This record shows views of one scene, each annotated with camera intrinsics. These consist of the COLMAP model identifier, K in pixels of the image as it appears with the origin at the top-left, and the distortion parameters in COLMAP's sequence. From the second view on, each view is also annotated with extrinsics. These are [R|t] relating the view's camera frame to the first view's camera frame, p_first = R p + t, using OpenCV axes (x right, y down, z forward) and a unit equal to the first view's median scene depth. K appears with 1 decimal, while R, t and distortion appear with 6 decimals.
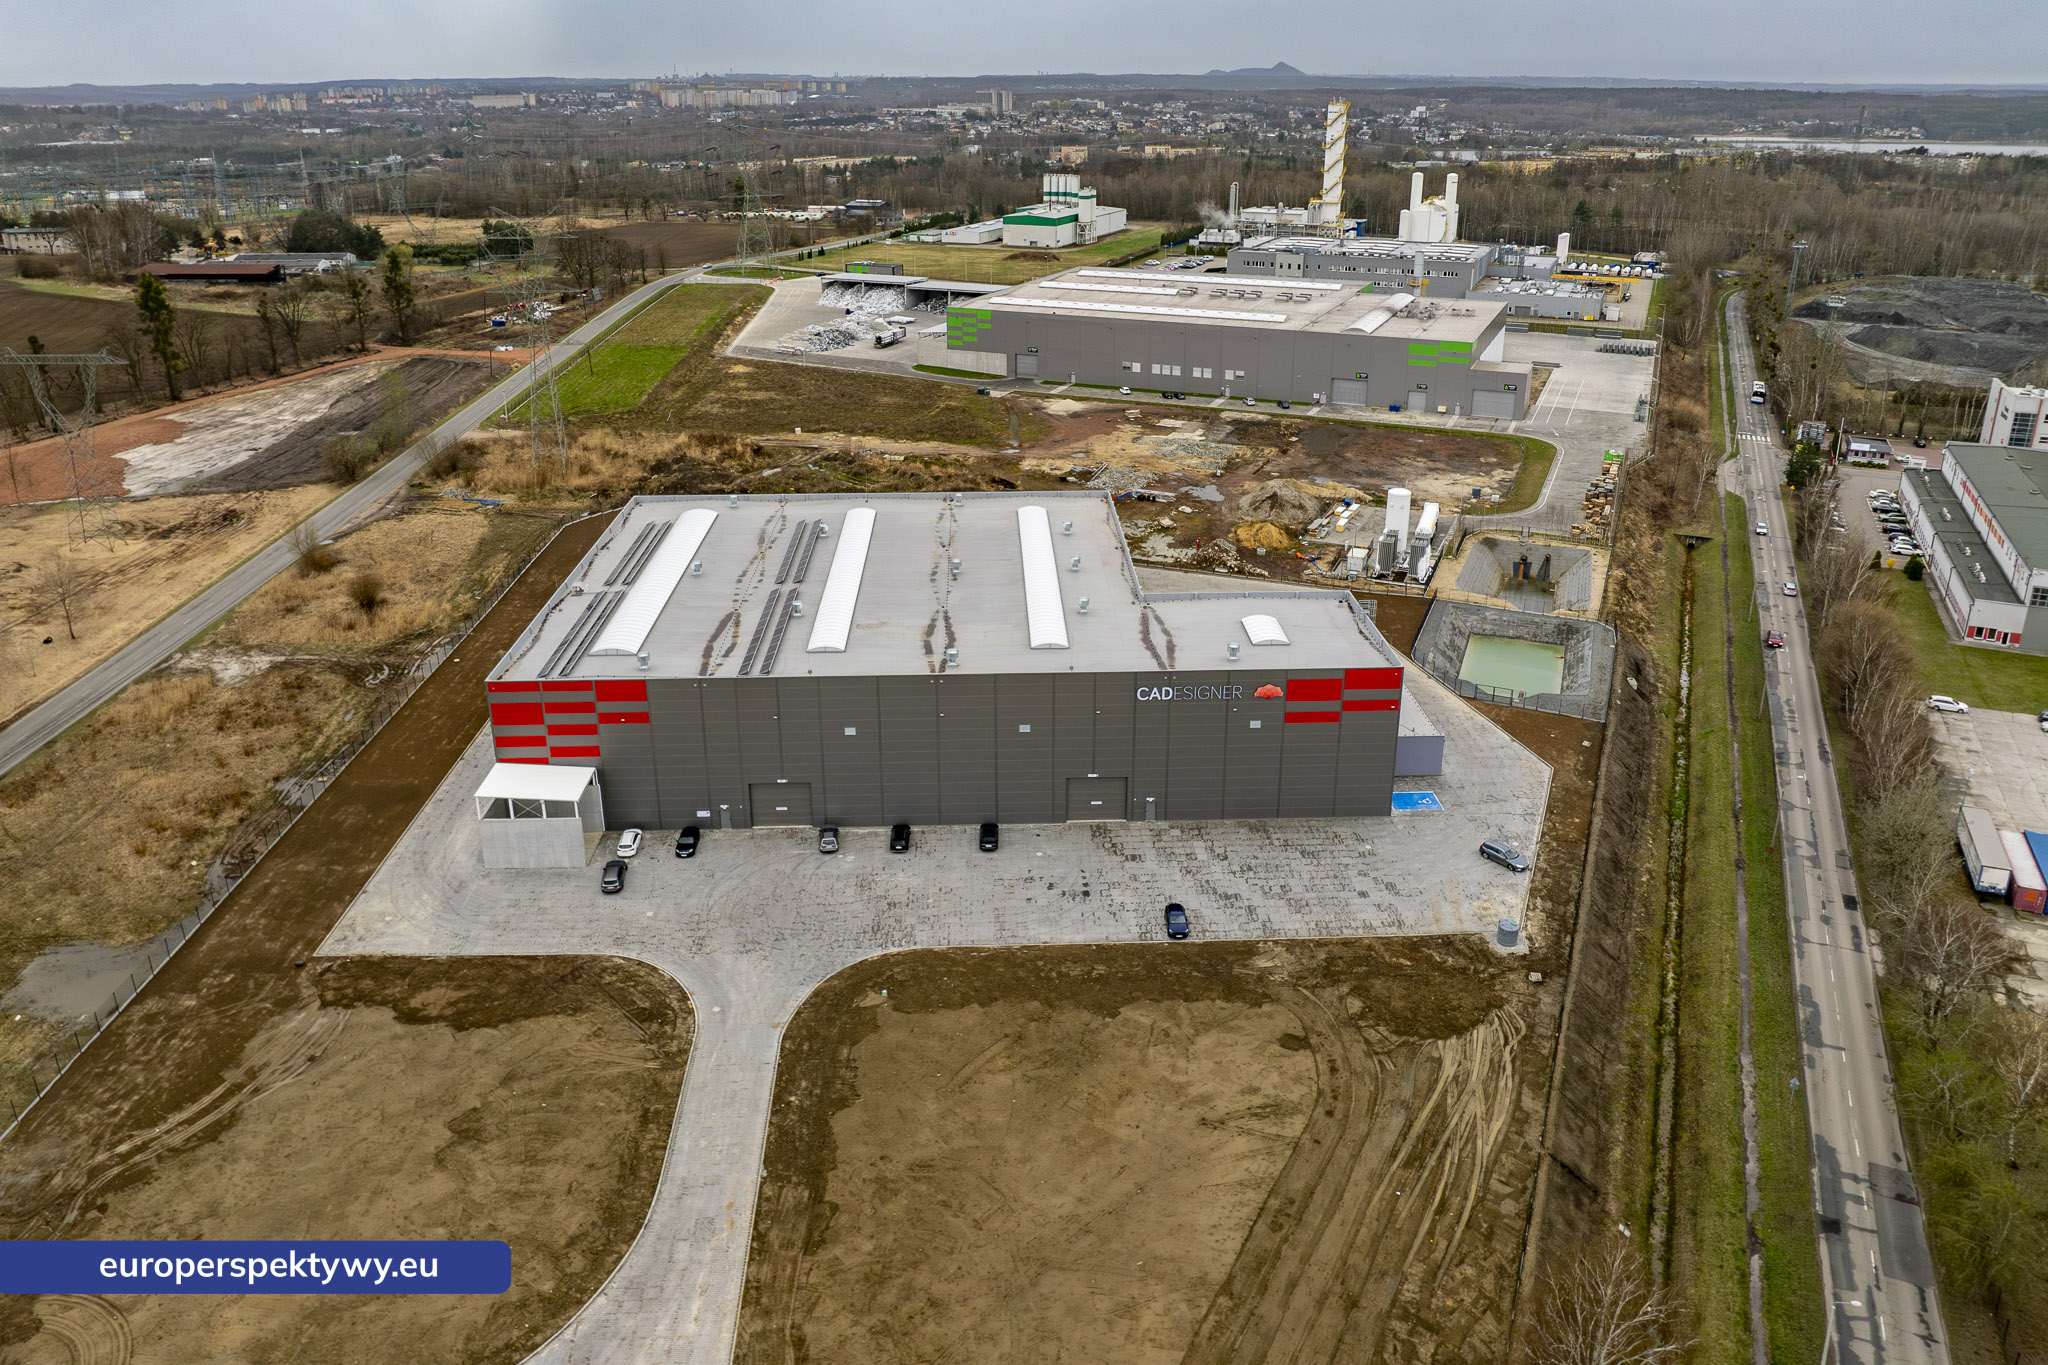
lens RADIAL K [[1444.6, 0, 1025.0], [0, 1444.6, 587.1], [0, 0, 1]] dist [-0.029106, -0.012036]
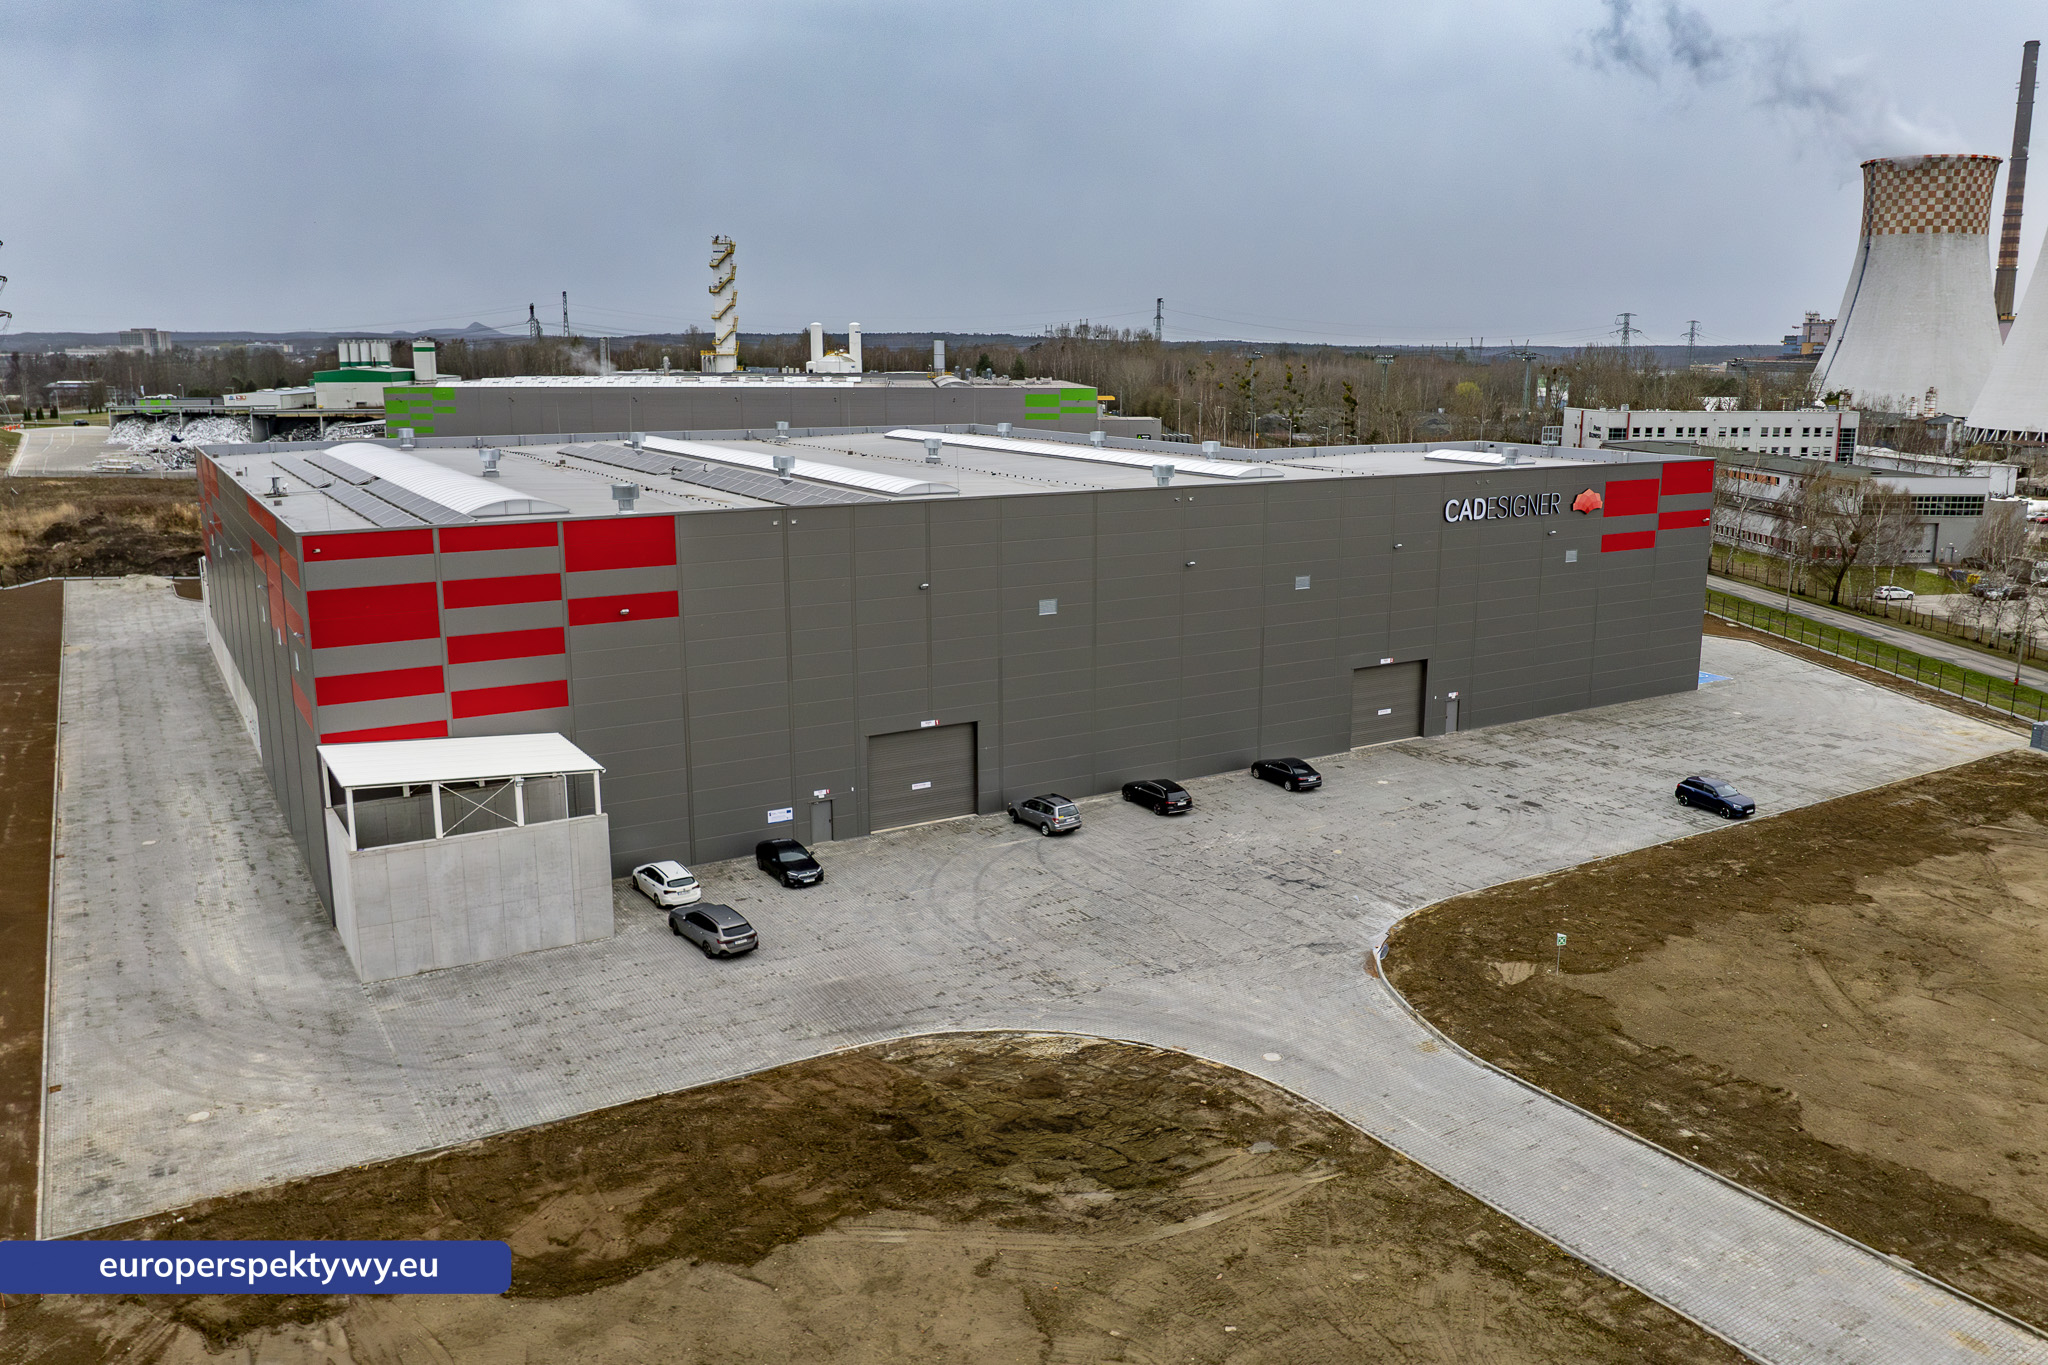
lens RADIAL K [[1568.1, 0, 1078.0], [0, 1568.1, 676.7], [0, 0, 1]] dist [-0.033384, -0.006118]
pose [[0.861150, -0.098095, 0.498796, -0.402029], [0.163290, 0.982585, -0.088675, 0.178389], [-0.481411, 0.157811, 0.862171, 0.509089]]
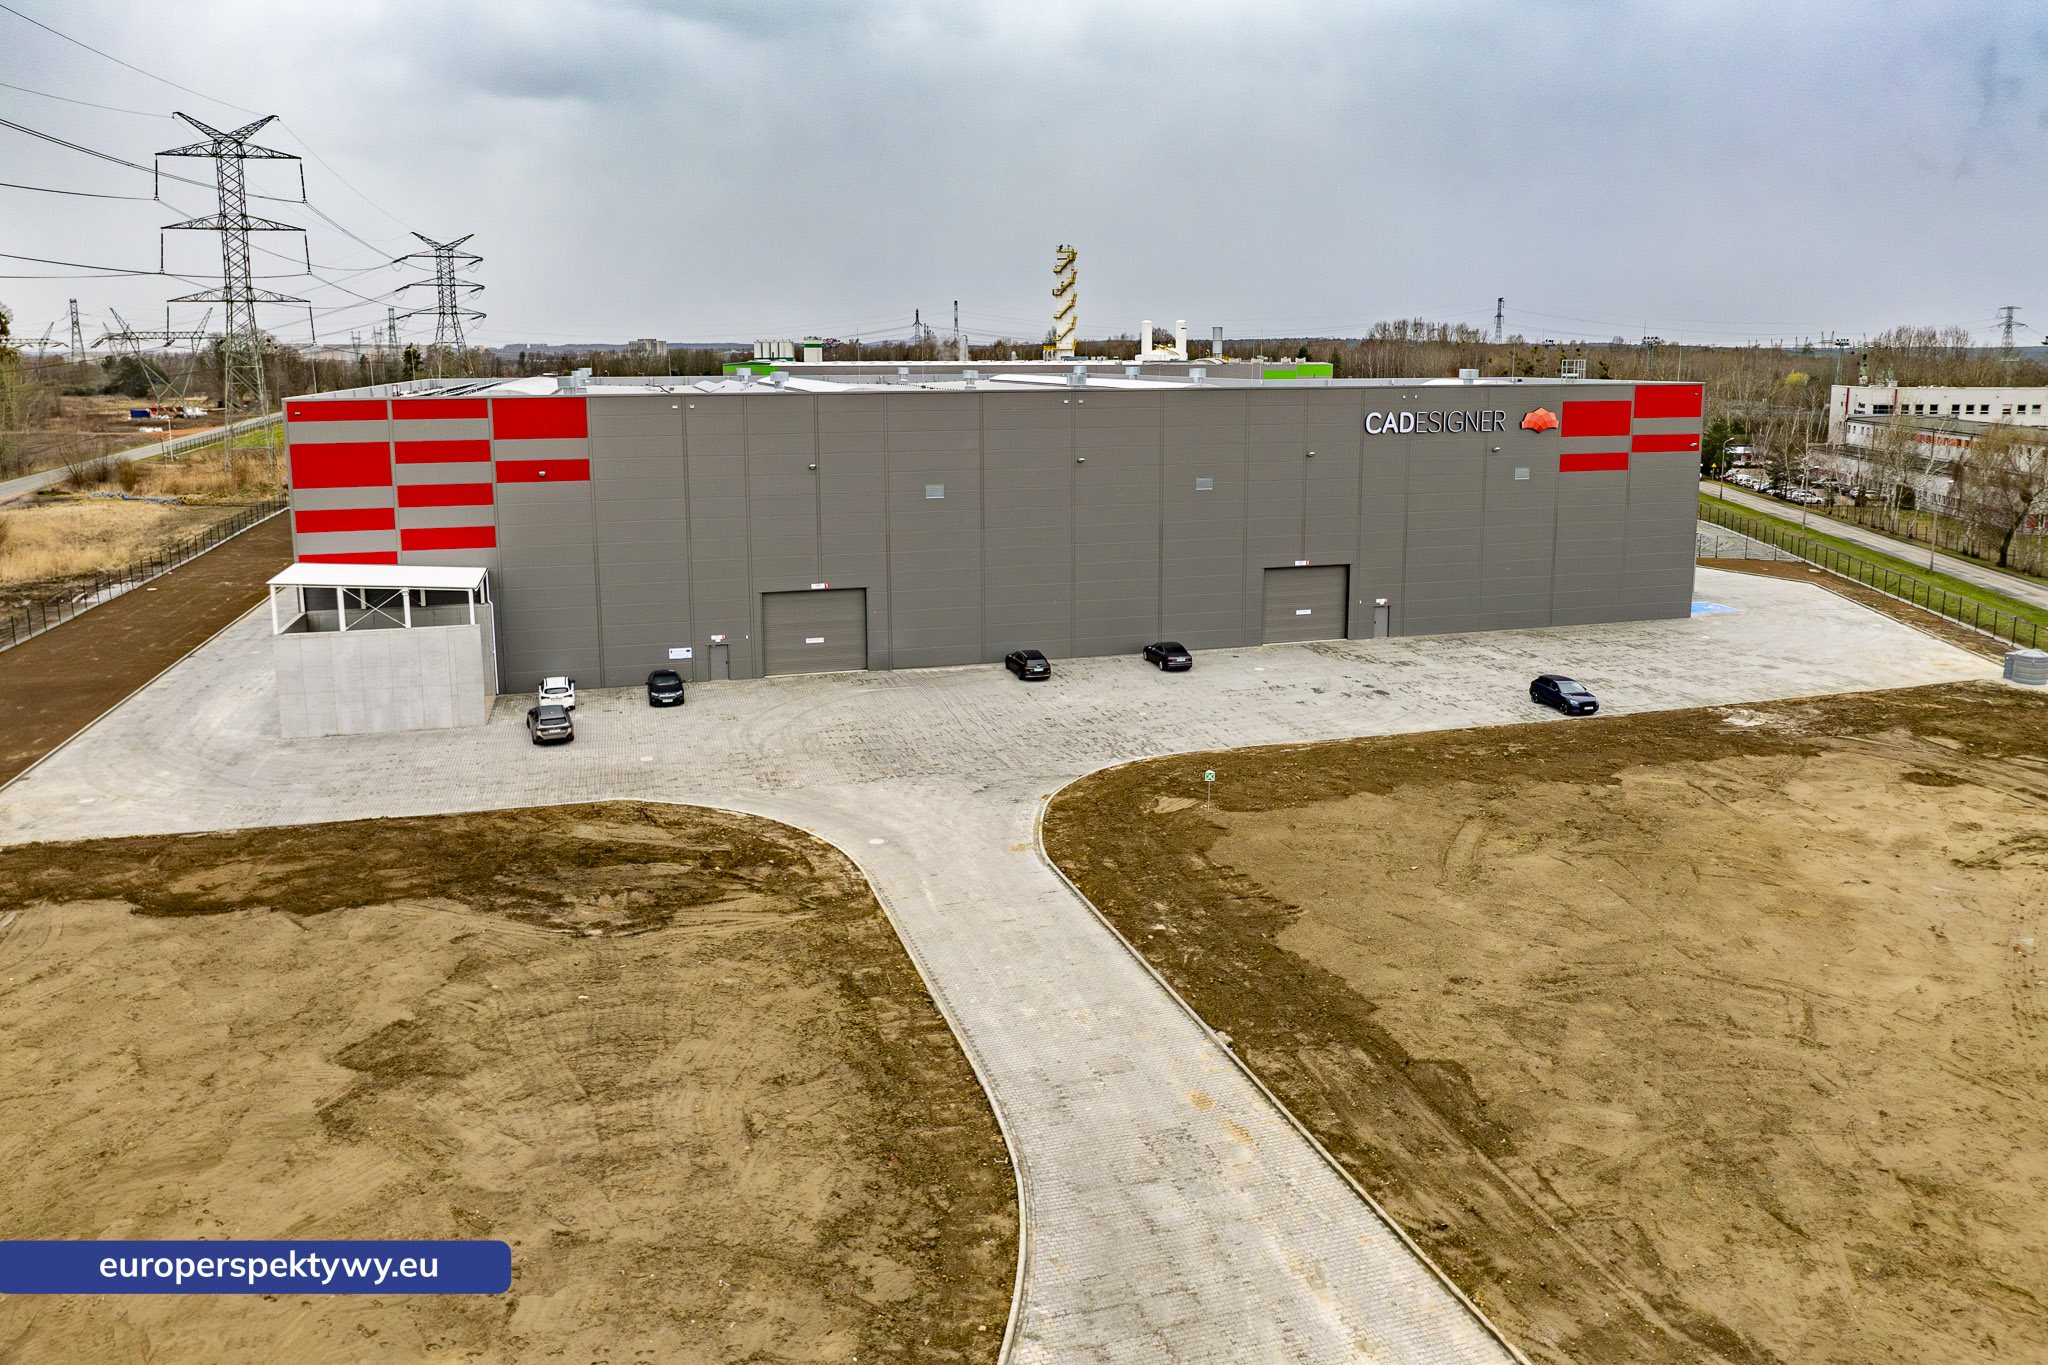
lens RADIAL K [[1444.6, 0, 1025.0], [0, 1444.6, 587.1], [0, 0, 1]] dist [-0.029106, -0.012036]
pose [[0.970514, -0.040308, 0.237649, -0.230730], [0.082667, 0.981784, -0.171075, 0.246547], [-0.226425, 0.185677, 0.956167, 0.426293]]
